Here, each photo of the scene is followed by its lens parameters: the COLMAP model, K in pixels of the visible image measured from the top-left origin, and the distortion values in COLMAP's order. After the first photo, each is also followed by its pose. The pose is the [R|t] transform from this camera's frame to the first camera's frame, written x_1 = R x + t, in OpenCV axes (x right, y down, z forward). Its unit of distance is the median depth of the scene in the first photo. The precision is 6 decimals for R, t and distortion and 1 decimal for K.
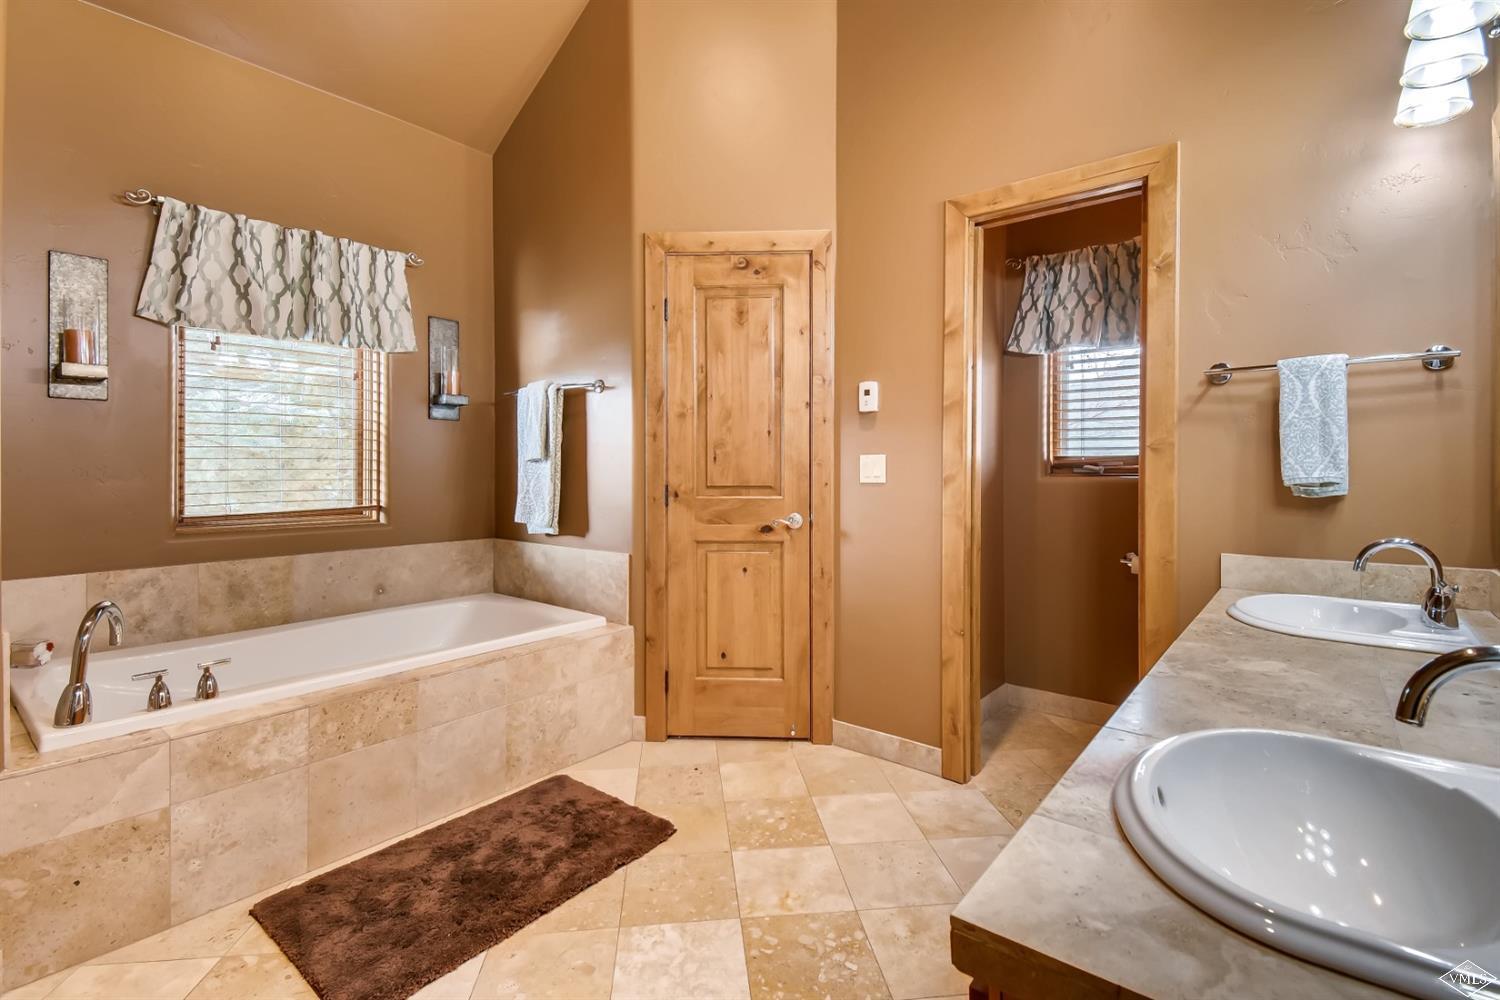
lens RADIAL K [[682.2, 0, 759.1], [0, 682.2, 464.3], [0, 0, 1]] dist [0.001098, 0.000164]
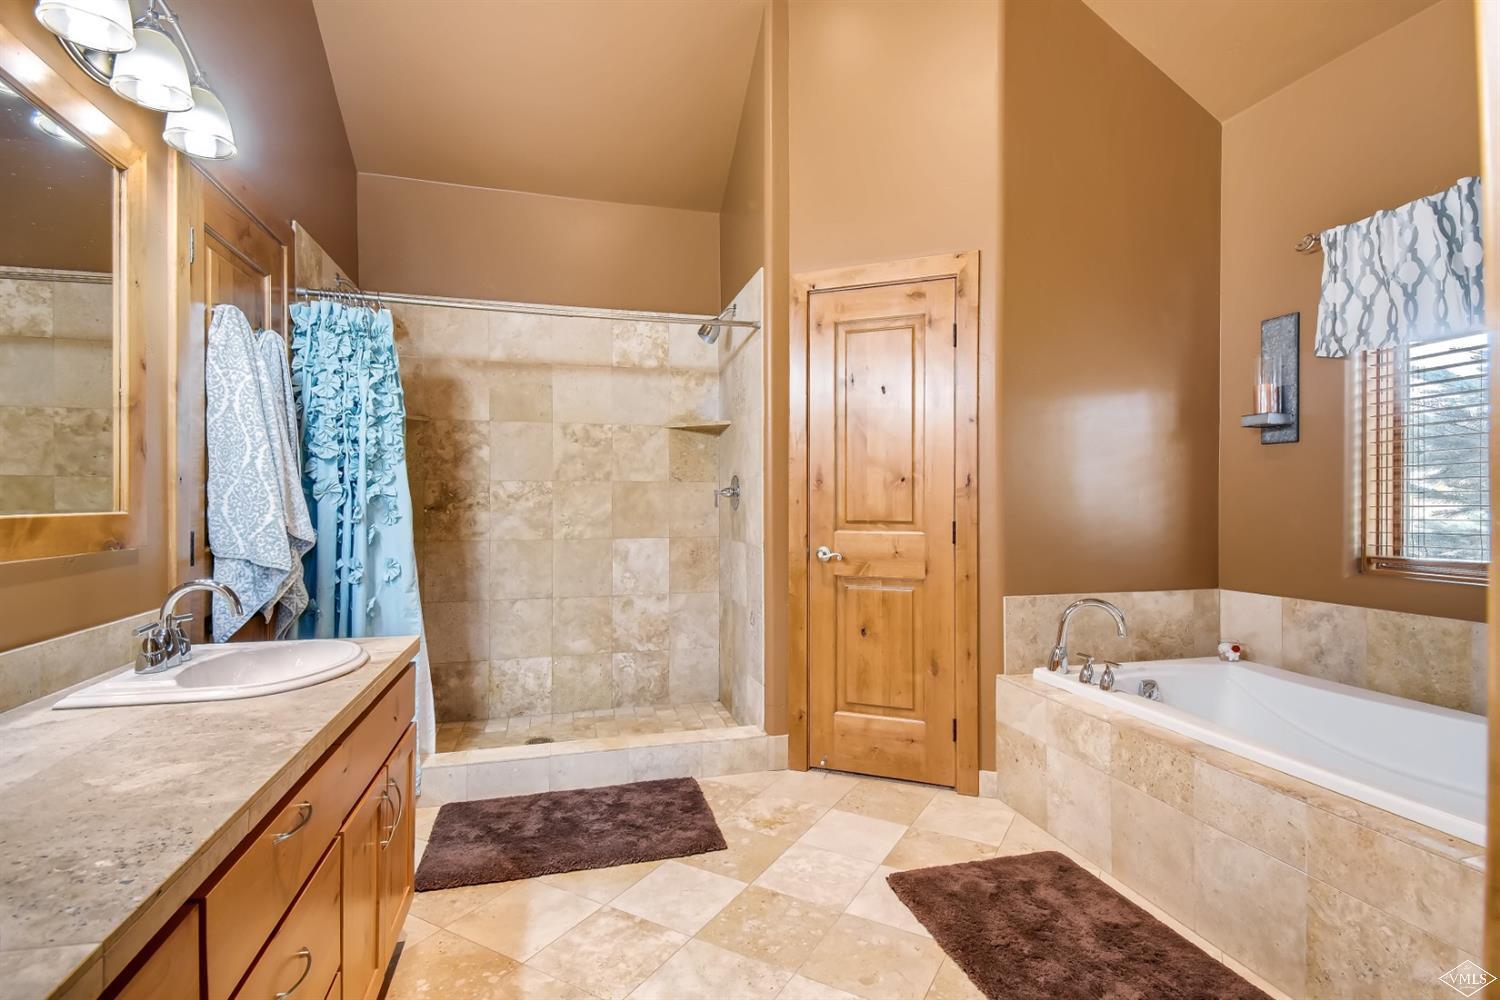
lens RADIAL K [[728.8, 0, 752.0], [0, 728.8, 503.0], [0, 0, 1]] dist [0.000374, -0.000447]
pose [[-0.598424, 0.000555, -0.801179, 0.477502], [0.002874, 0.999995, -0.001454, 0.004058], [0.801174, -0.003172, -0.598423, 0.970340]]
